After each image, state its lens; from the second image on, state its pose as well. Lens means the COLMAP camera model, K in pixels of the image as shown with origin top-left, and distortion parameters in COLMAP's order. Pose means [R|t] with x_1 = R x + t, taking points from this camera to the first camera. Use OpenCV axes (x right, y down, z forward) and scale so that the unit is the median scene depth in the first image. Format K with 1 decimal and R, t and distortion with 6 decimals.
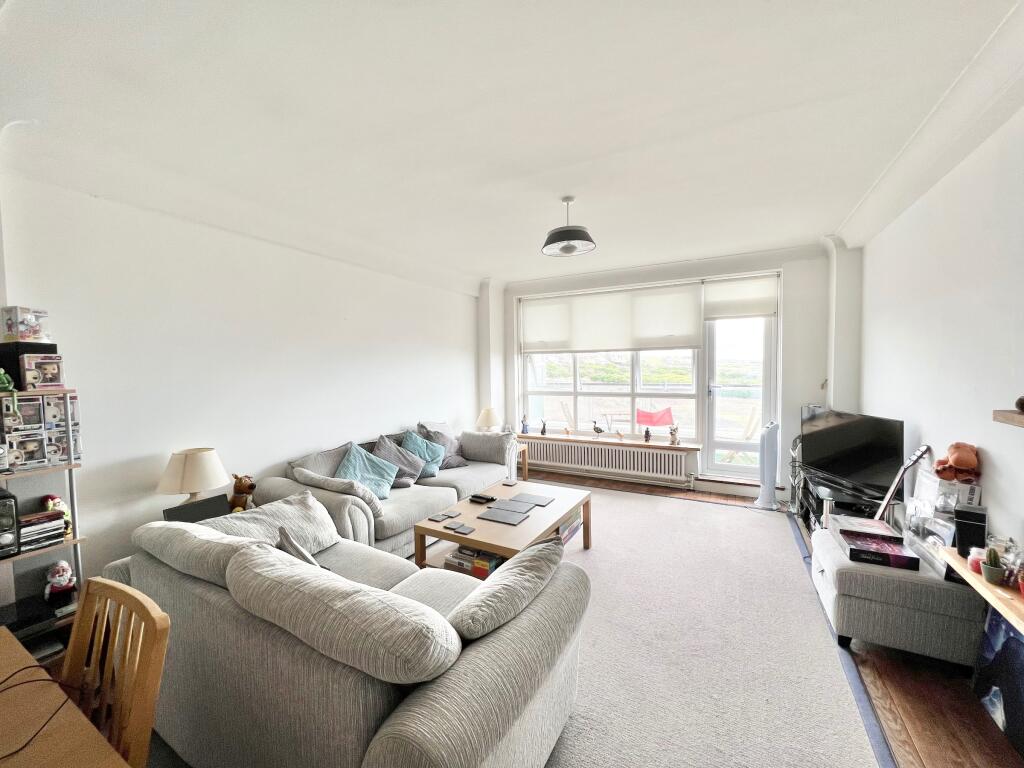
lens RADIAL K [[408.7, 0, 511.2], [0, 408.7, 385.0], [0, 0, 1]] dist [-0.001338, 0.000236]
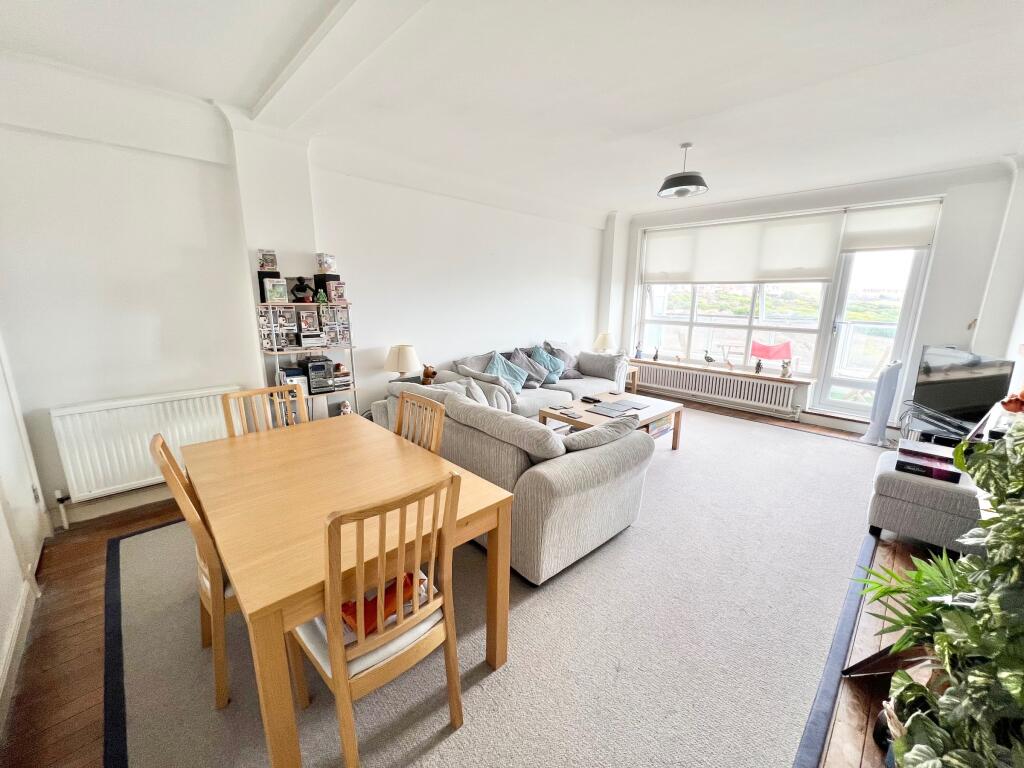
lens RADIAL K [[408.7, 0, 511.2], [0, 408.7, 385.0], [0, 0, 1]] dist [-0.001338, 0.000236]
pose [[0.954276, 0.089784, -0.285124, 0.038717], [-0.039159, 0.983155, 0.178531, 0.008242], [0.296350, -0.159203, 0.941717, -0.207290]]
